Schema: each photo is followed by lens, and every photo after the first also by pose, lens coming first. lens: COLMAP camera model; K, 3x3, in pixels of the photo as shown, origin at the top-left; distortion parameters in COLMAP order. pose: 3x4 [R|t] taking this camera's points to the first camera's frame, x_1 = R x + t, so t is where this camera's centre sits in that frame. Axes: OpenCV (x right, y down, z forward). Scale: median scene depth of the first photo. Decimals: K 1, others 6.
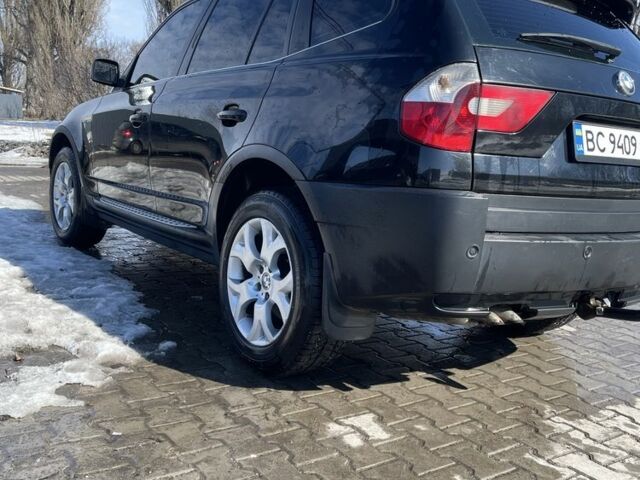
lens RADIAL K [[656.4, 0, 319.0], [0, 656.4, 240.8], [0, 0, 1]] dist [0.037449, 0.000000]
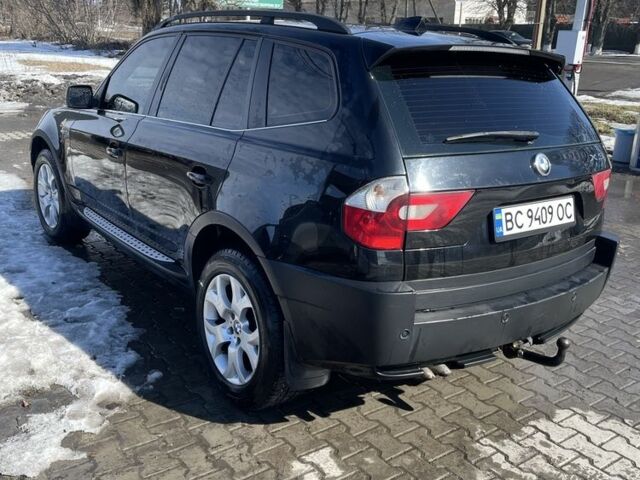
lens RADIAL K [[656.4, 0, 320.1], [0, 656.4, 238.4], [0, 0, 1]] dist [0.037449, 0.000000]
pose [[0.999258, -0.034435, 0.017280, 0.052763], [0.031758, 0.990120, 0.136582, -0.262075], [-0.021812, -0.135932, 0.990478, -0.126438]]
